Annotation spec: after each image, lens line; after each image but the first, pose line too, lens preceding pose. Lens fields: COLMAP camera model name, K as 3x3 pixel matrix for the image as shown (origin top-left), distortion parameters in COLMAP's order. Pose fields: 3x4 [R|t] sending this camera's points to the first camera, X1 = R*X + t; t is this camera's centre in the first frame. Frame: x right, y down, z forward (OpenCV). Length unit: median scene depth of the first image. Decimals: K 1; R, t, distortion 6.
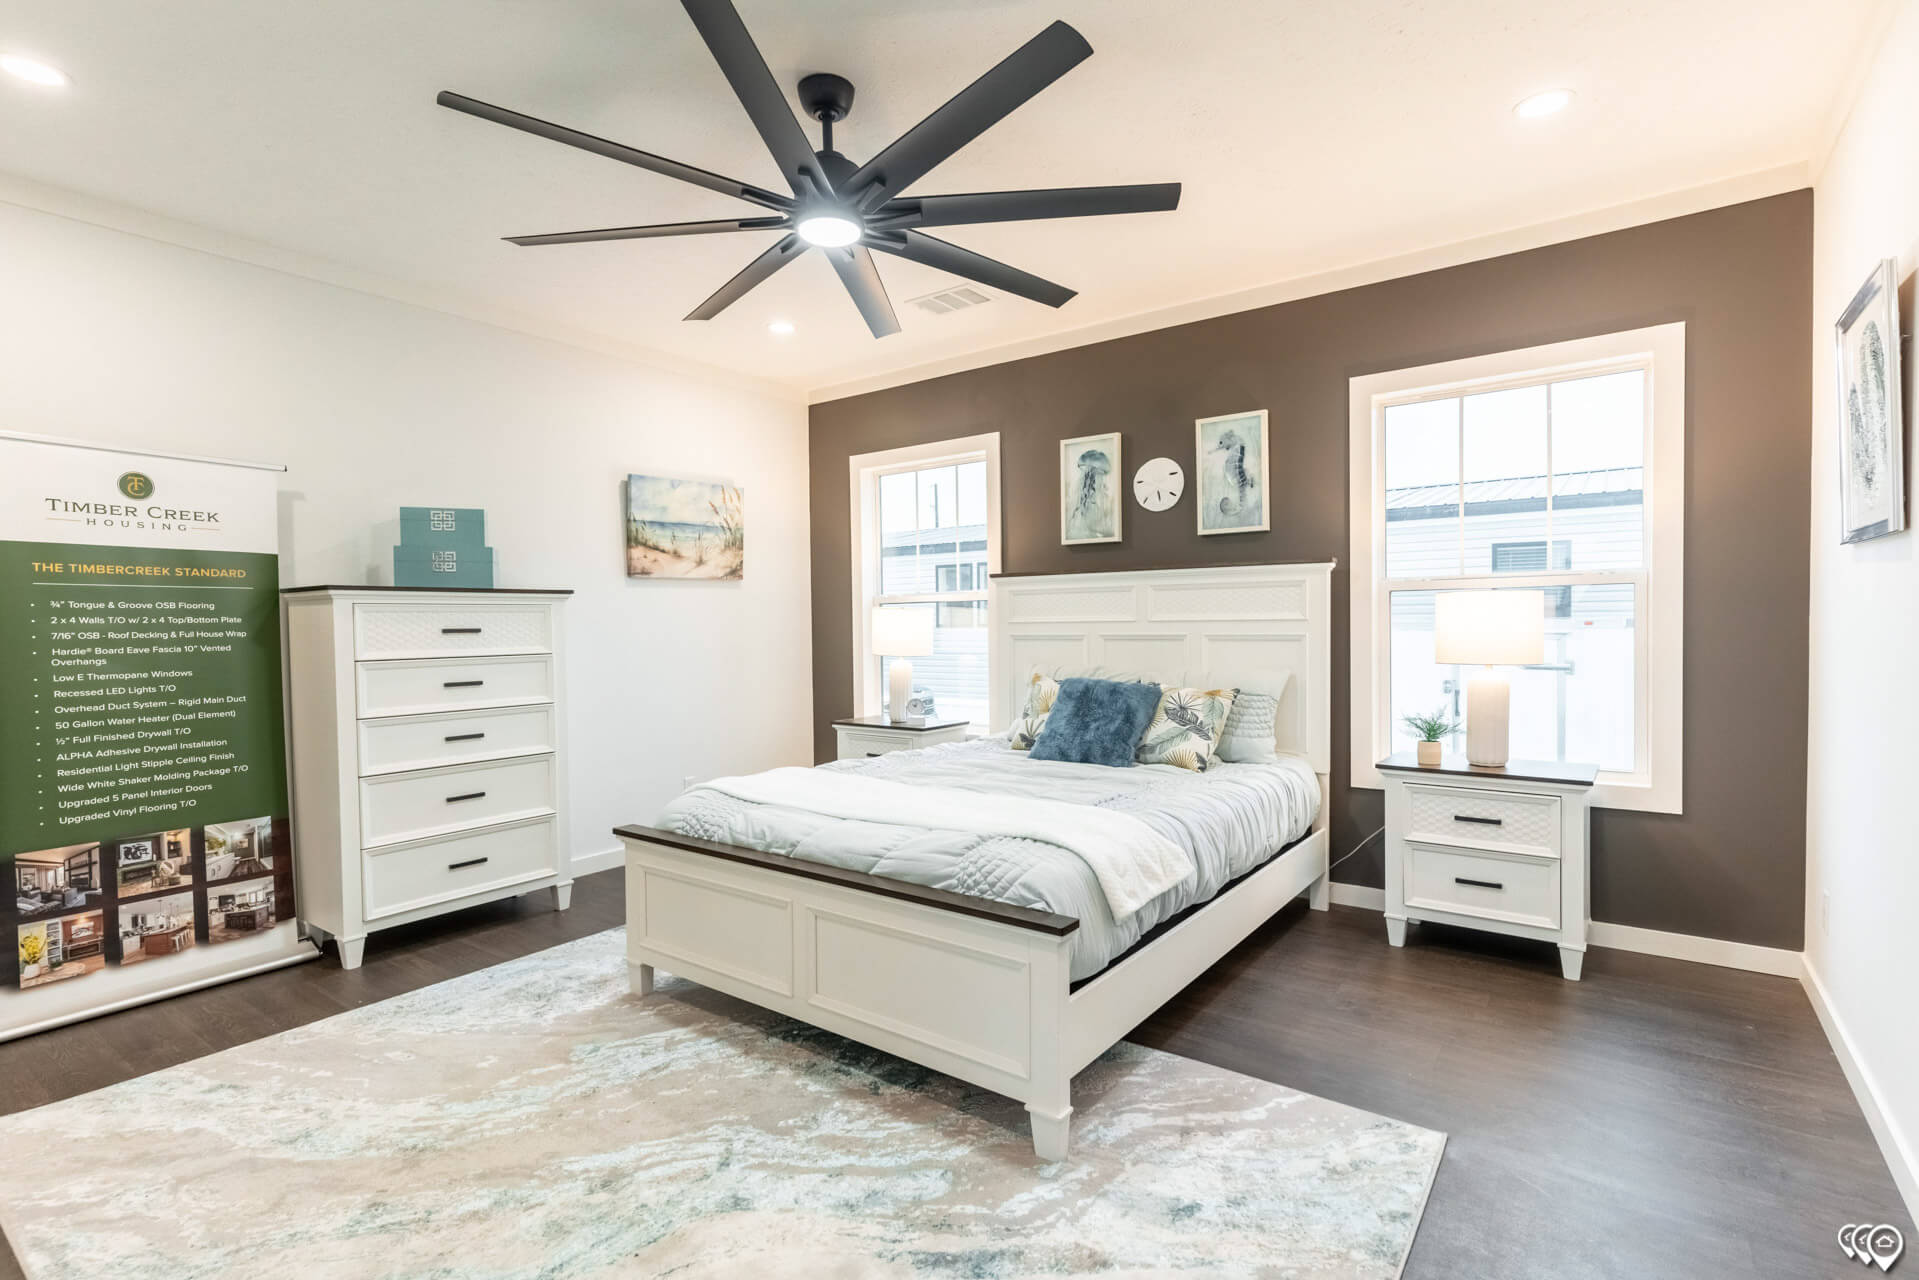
lens RADIAL K [[915.2, 0, 952.9], [0, 915.2, 649.0], [0, 0, 1]] dist [-0.003228, 0.000300]
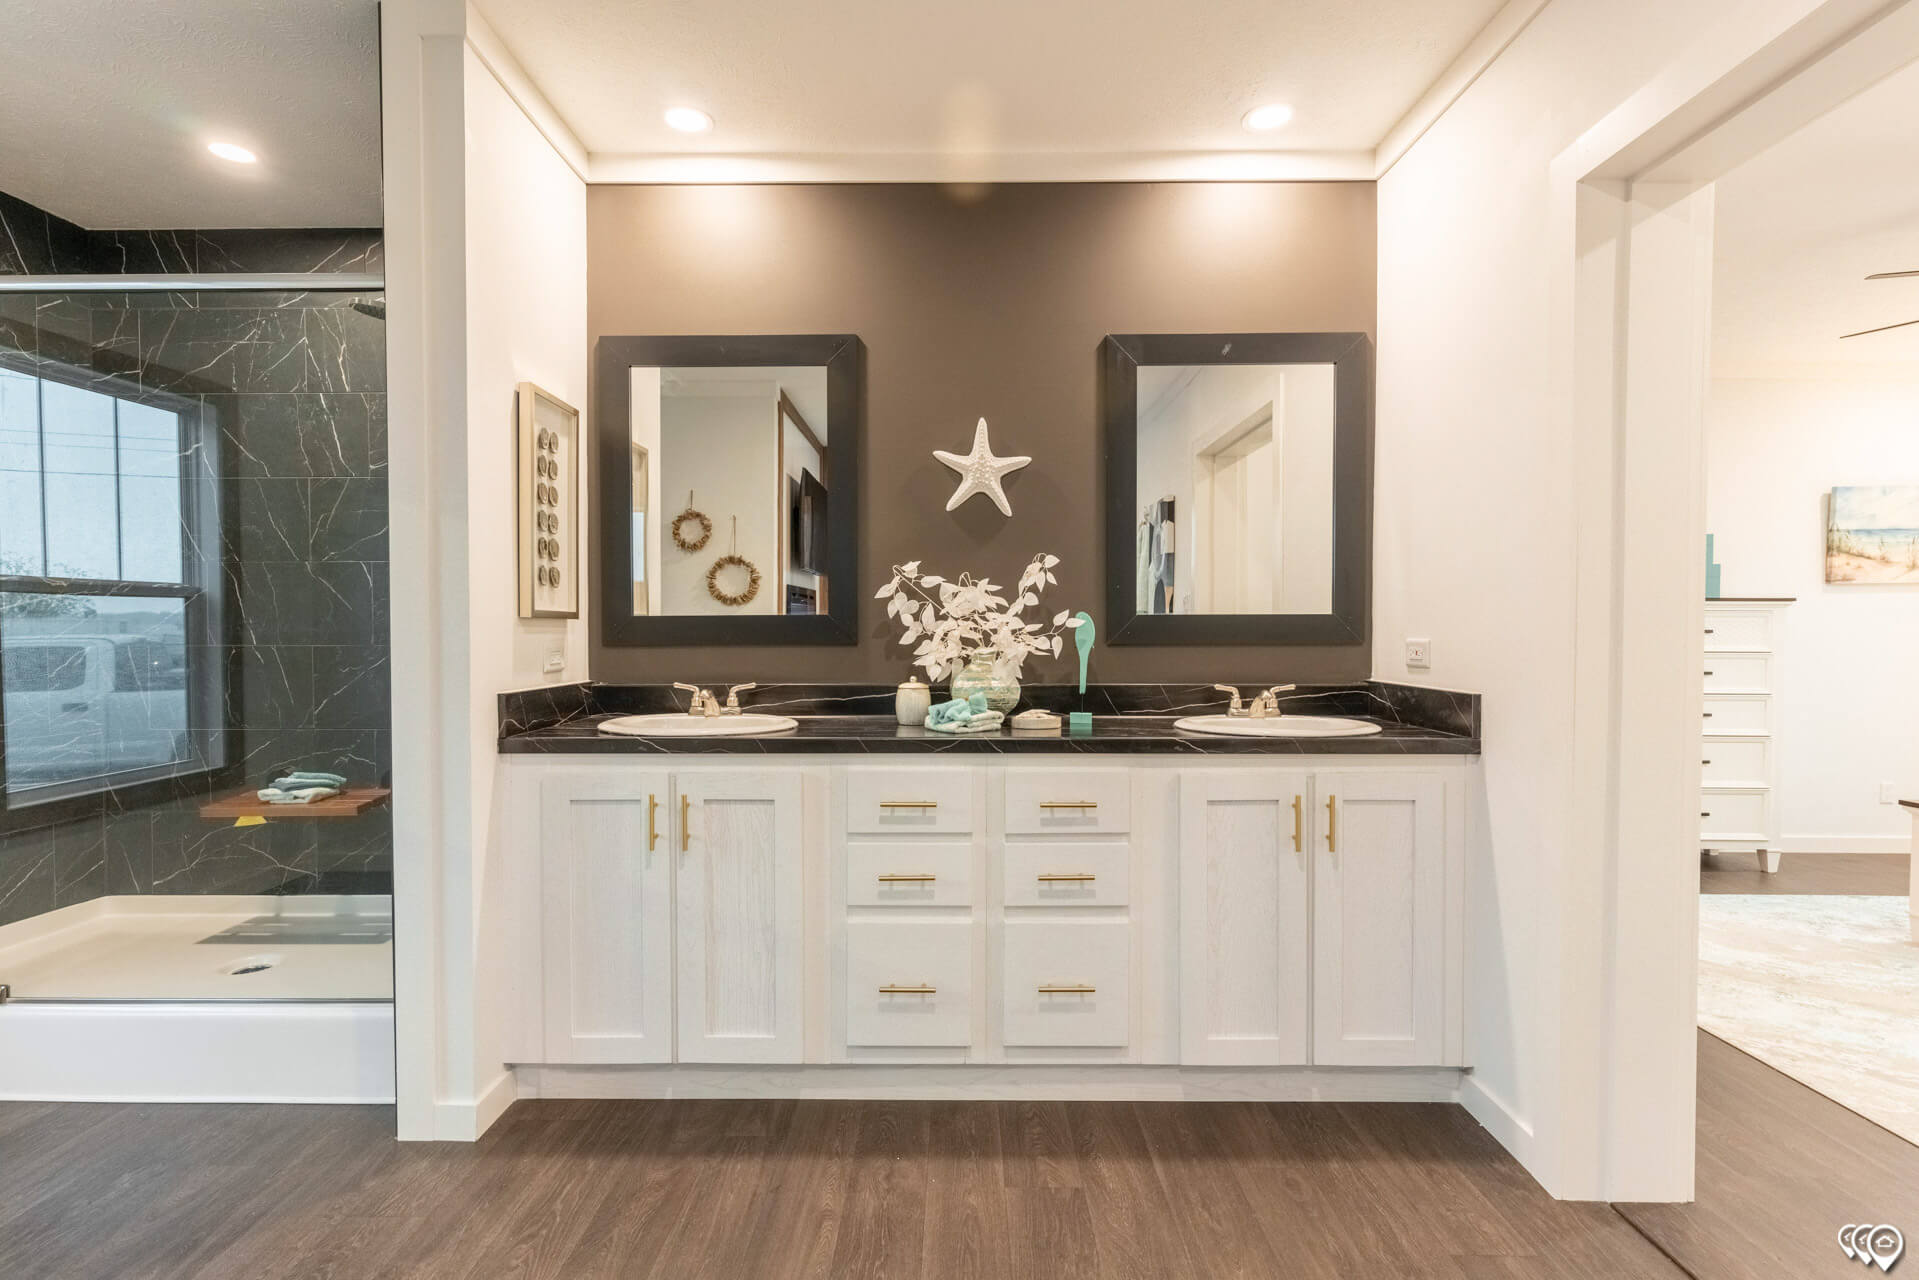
lens RADIAL K [[915.2, 0, 952.9], [0, 915.2, 649.0], [0, 0, 1]] dist [-0.003228, 0.000300]
pose [[0.584116, 0.034331, -0.810944, -0.085157], [-0.035612, 0.999227, 0.016651, 0.015385], [0.810889, 0.019154, 0.584887, -0.441775]]
